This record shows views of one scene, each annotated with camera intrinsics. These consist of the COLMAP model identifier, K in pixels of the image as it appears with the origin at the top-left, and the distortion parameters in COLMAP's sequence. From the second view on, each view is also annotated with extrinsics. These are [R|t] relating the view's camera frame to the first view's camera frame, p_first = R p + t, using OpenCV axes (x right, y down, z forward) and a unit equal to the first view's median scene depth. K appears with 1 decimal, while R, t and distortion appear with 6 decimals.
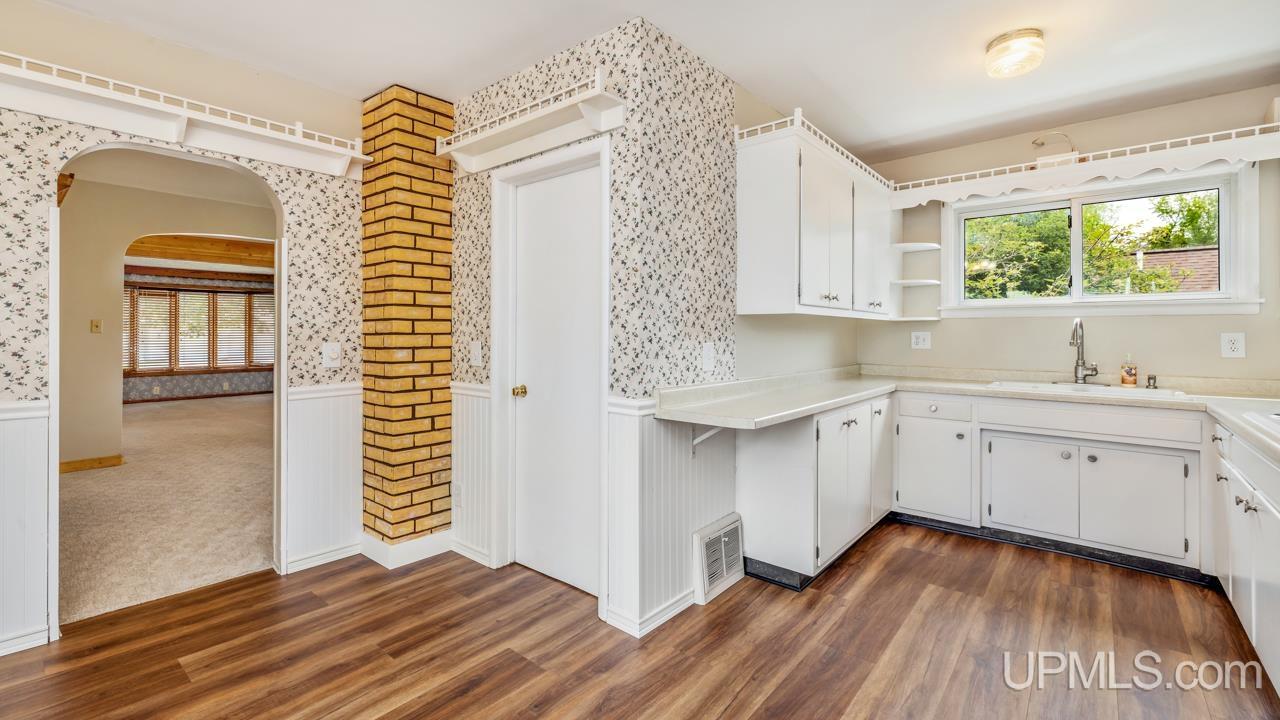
lens RADIAL K [[549.2, 0, 636.7], [0, 549.2, 321.2], [0, 0, 1]] dist [0.001857, 0.000033]
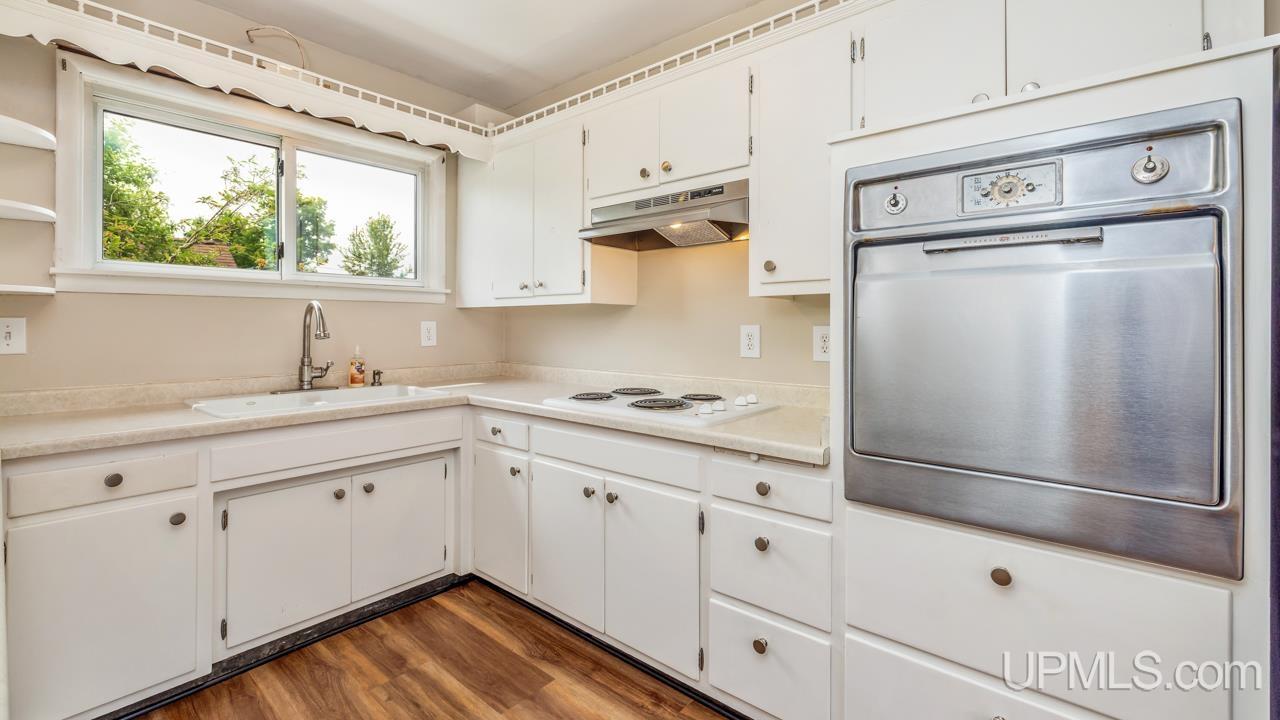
lens RADIAL K [[549.2, 0, 636.7], [0, 549.2, 321.2], [0, 0, 1]] dist [0.001857, 0.000033]
pose [[0.001741, -0.003550, 0.999992, 0.072016], [-0.031228, 0.999506, 0.003603, 0.005007], [-0.999511, -0.031234, 0.001629, 0.616123]]
